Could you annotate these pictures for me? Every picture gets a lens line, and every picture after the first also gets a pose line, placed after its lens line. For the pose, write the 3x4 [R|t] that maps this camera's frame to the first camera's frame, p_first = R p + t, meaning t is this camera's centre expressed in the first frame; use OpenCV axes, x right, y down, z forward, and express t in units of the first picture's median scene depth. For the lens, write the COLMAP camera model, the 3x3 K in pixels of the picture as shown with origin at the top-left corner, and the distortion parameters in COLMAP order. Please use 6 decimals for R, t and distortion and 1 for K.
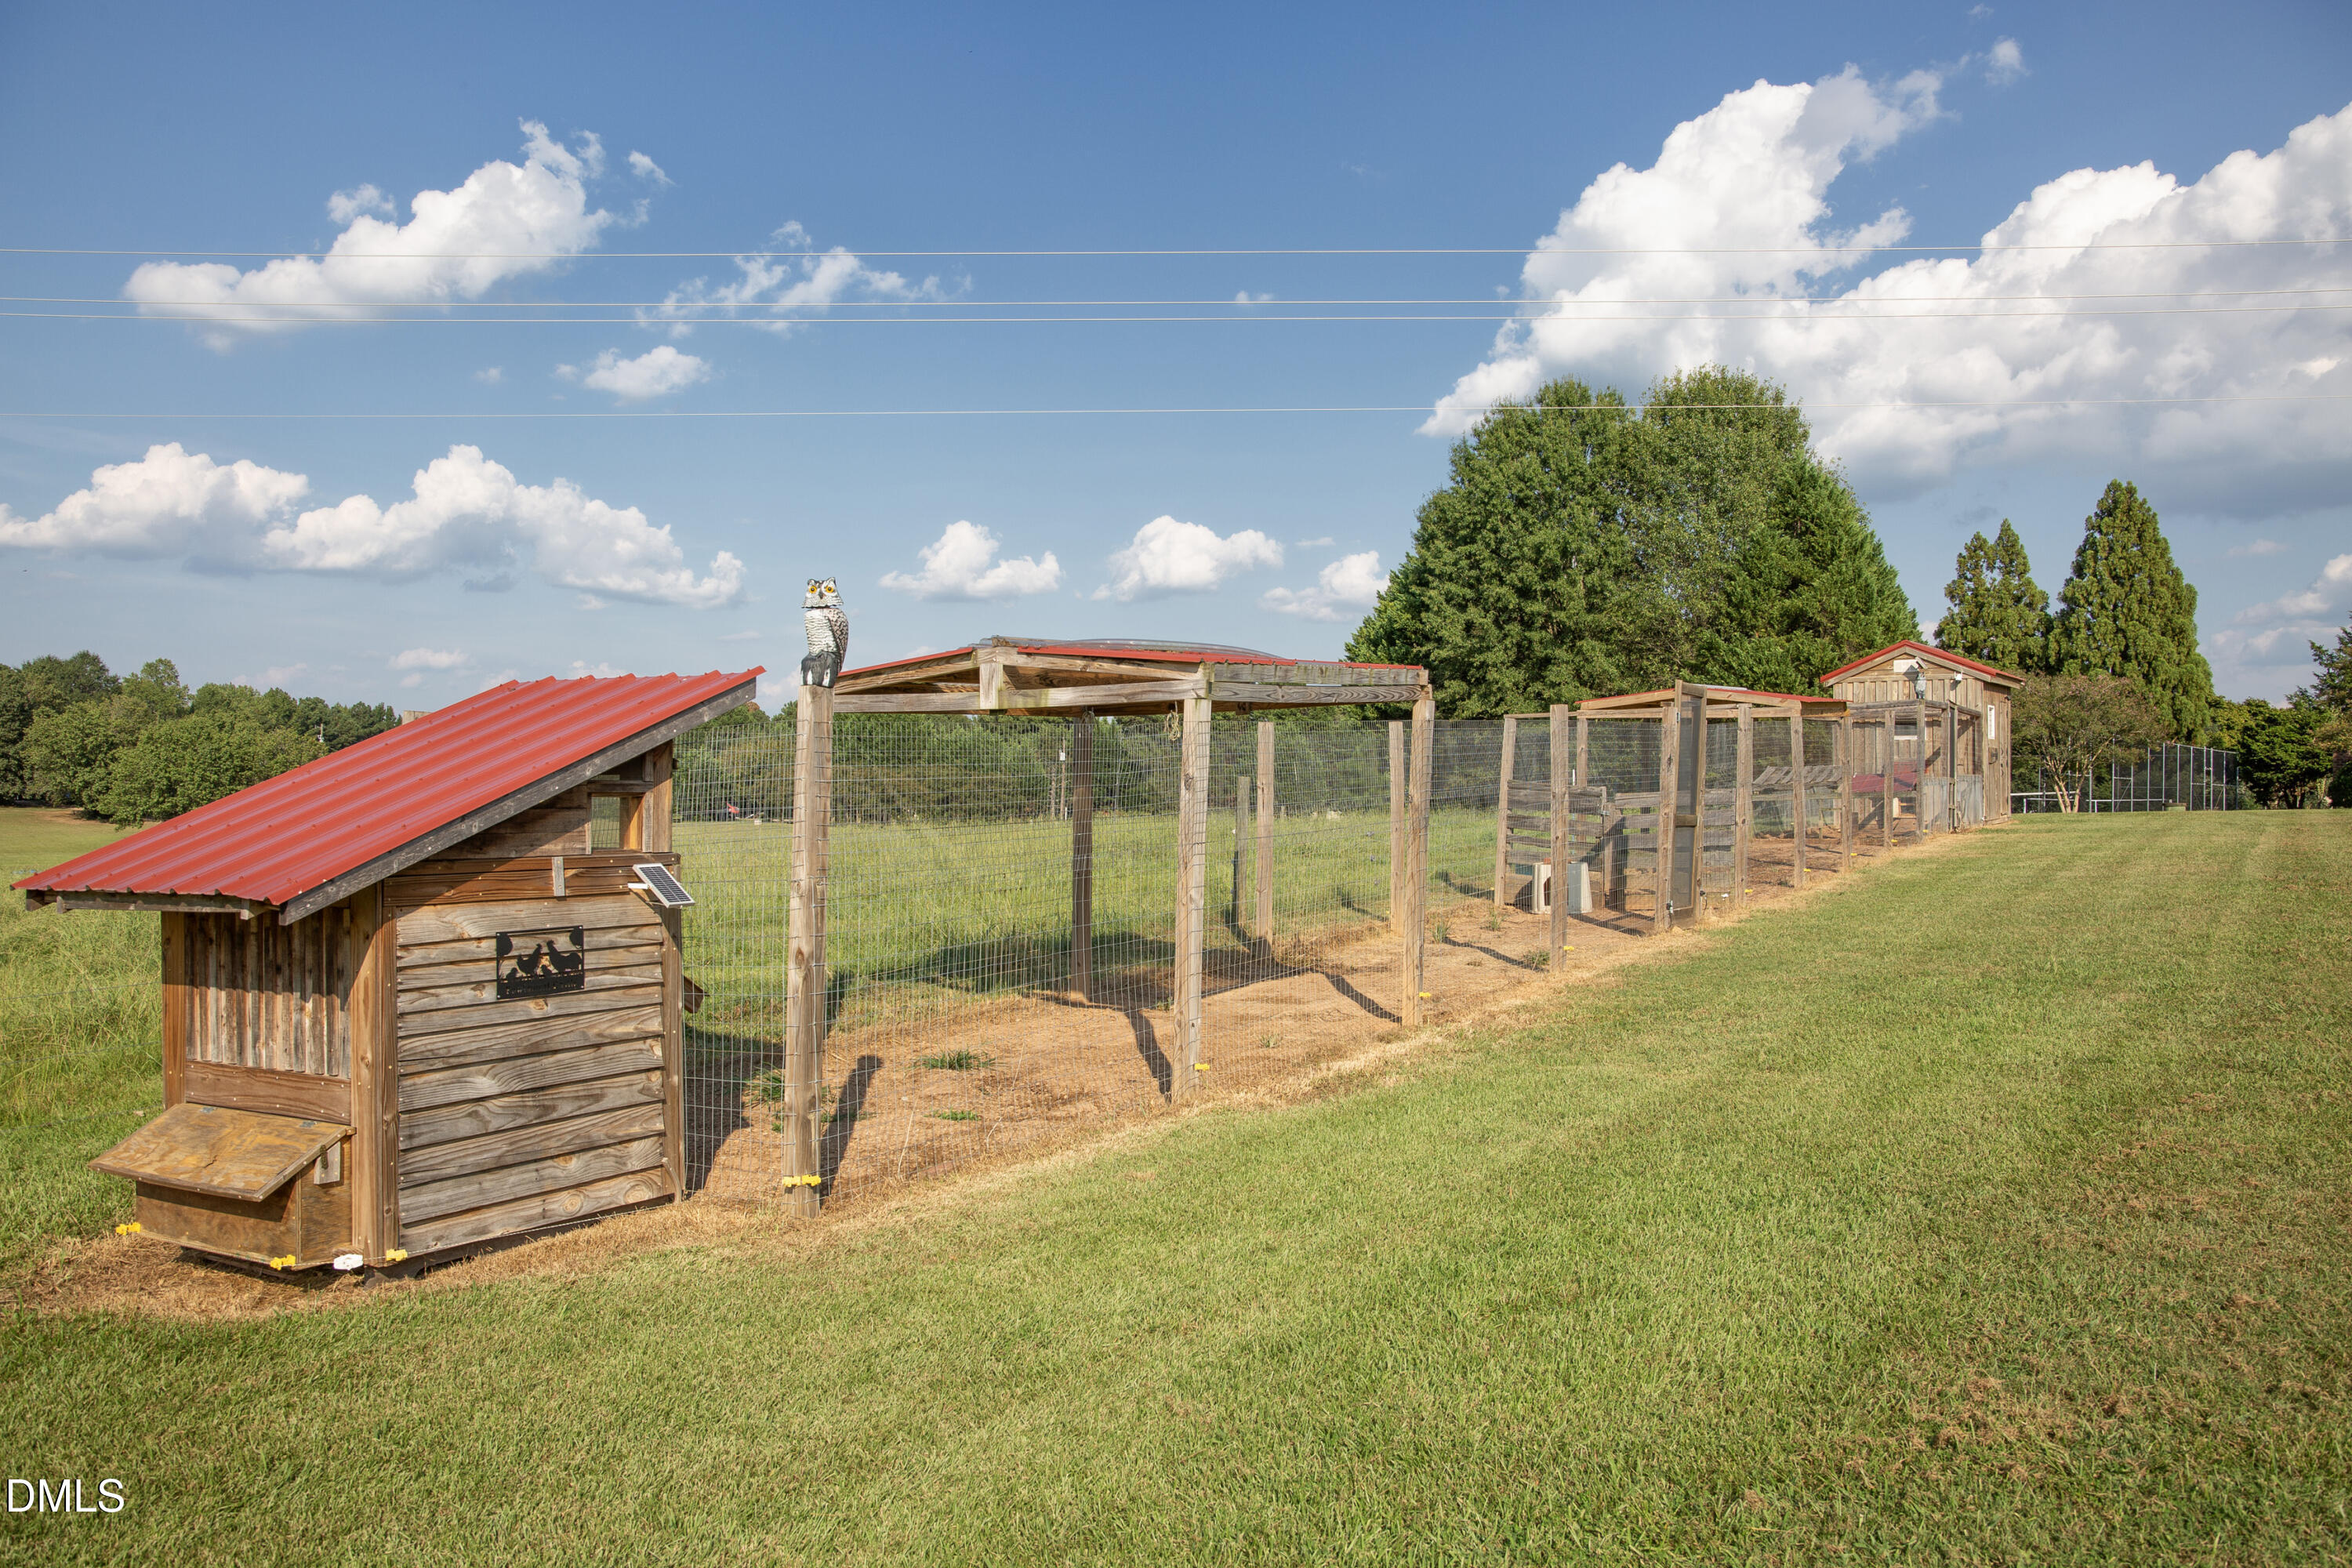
lens RADIAL K [[1777.6, 0, 1157.1], [0, 1777.6, 802.3], [0, 0, 1]] dist [-0.070599, 0.031933]
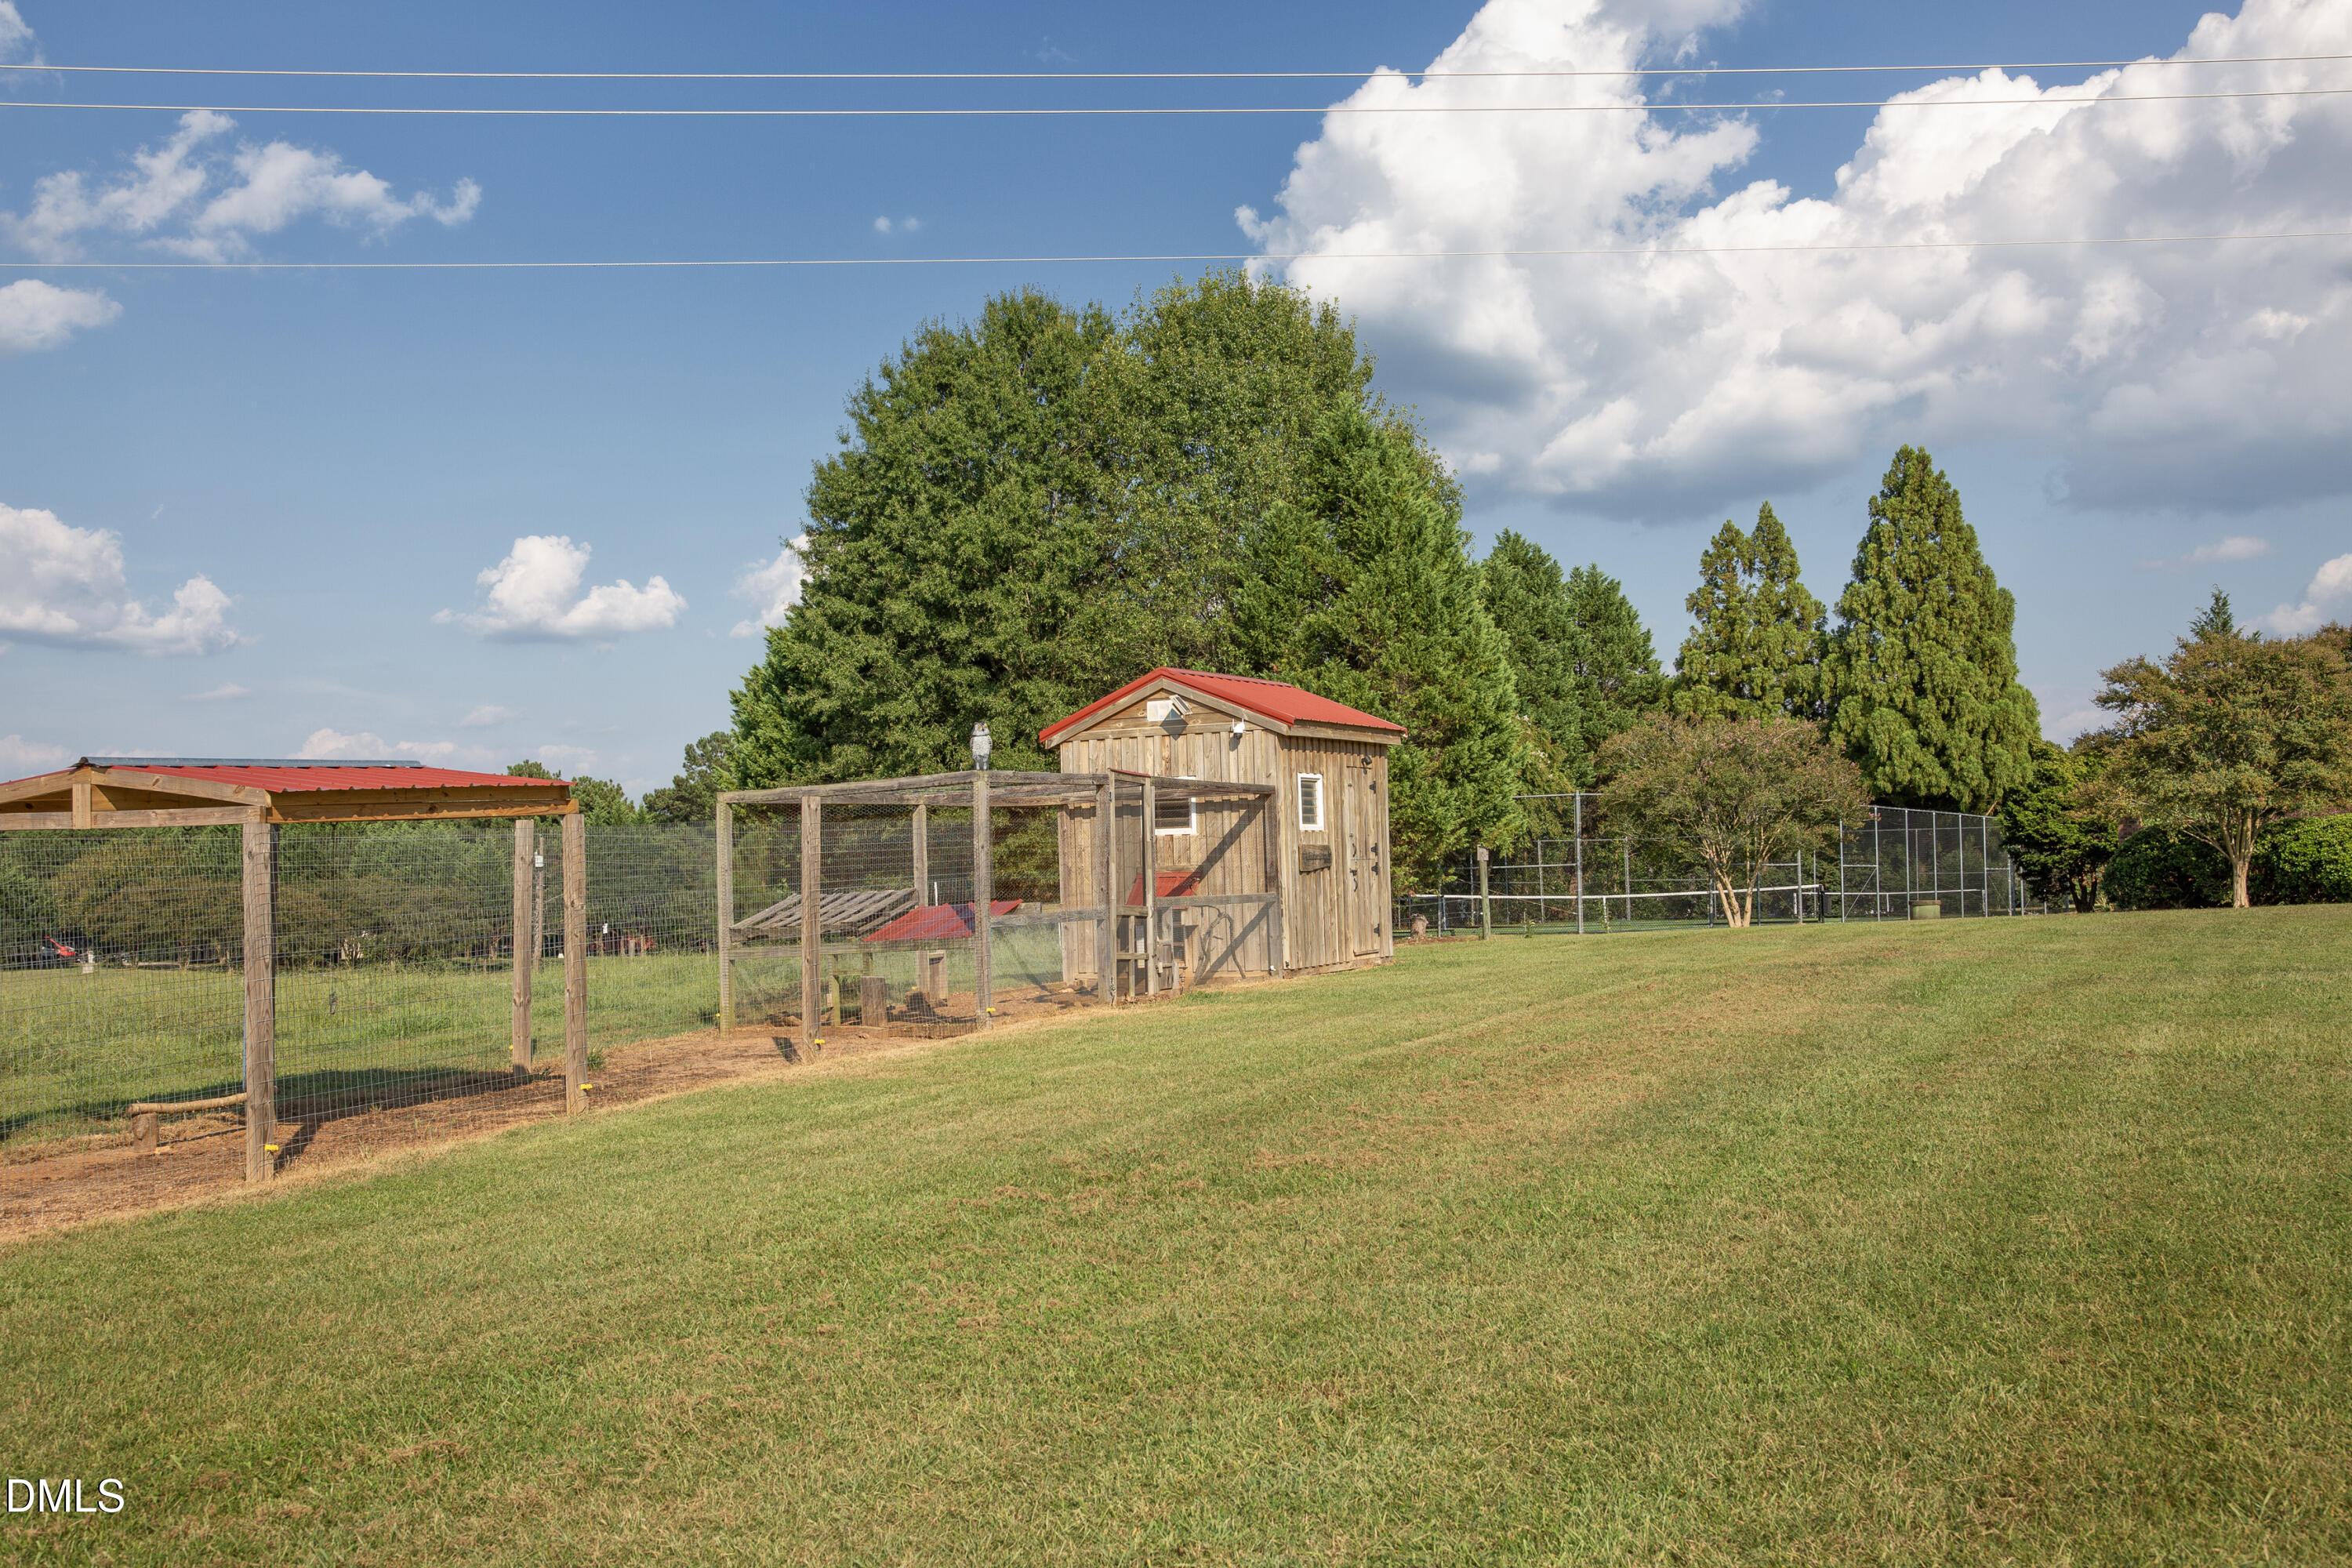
lens RADIAL K [[2367.8, 0, 1194.2], [0, 2367.8, 783.9], [0, 0, 1]] dist [0.018068, 0.000000]
pose [[0.989696, -0.020414, 0.141720, 0.124254], [0.027702, 0.998383, -0.049644, -0.005300], [-0.140478, 0.053058, 0.988661, 0.084236]]
